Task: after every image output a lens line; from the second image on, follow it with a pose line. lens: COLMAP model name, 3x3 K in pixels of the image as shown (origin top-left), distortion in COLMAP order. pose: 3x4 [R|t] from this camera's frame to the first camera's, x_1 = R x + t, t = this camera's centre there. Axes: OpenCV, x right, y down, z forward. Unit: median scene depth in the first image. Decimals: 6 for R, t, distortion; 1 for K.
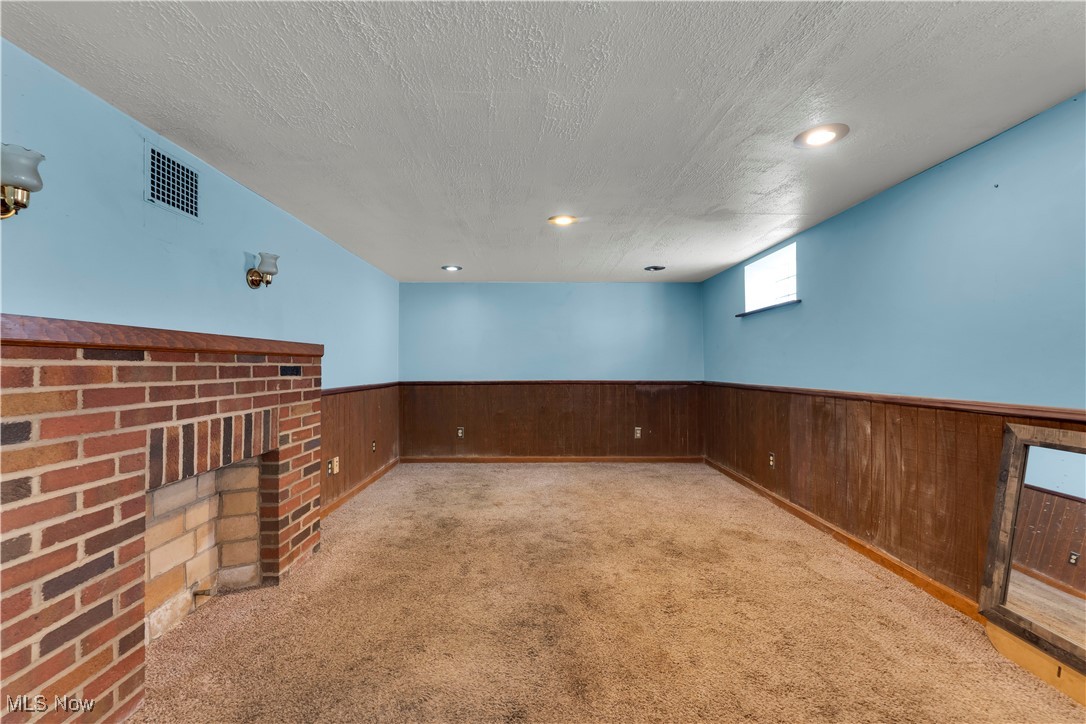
lens RADIAL K [[445.7, 0, 541.9], [0, 445.7, 360.7], [0, 0, 1]] dist [0.001066, -0.000023]
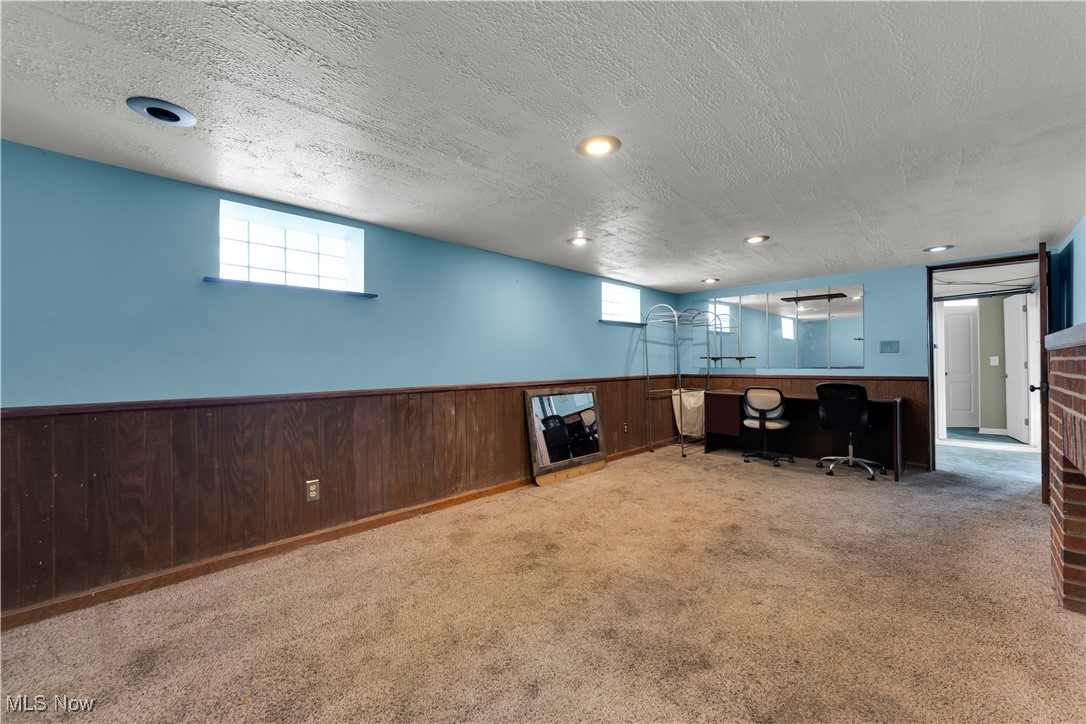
lens RADIAL K [[445.7, 0, 541.0], [0, 445.7, 361.8], [0, 0, 1]] dist [0.001066, -0.000023]
pose [[-0.709666, 0.009270, 0.704478, -0.398549], [0.000521, 0.999920, -0.012633, 0.018371], [-0.704539, -0.008598, -0.709614, 1.695701]]
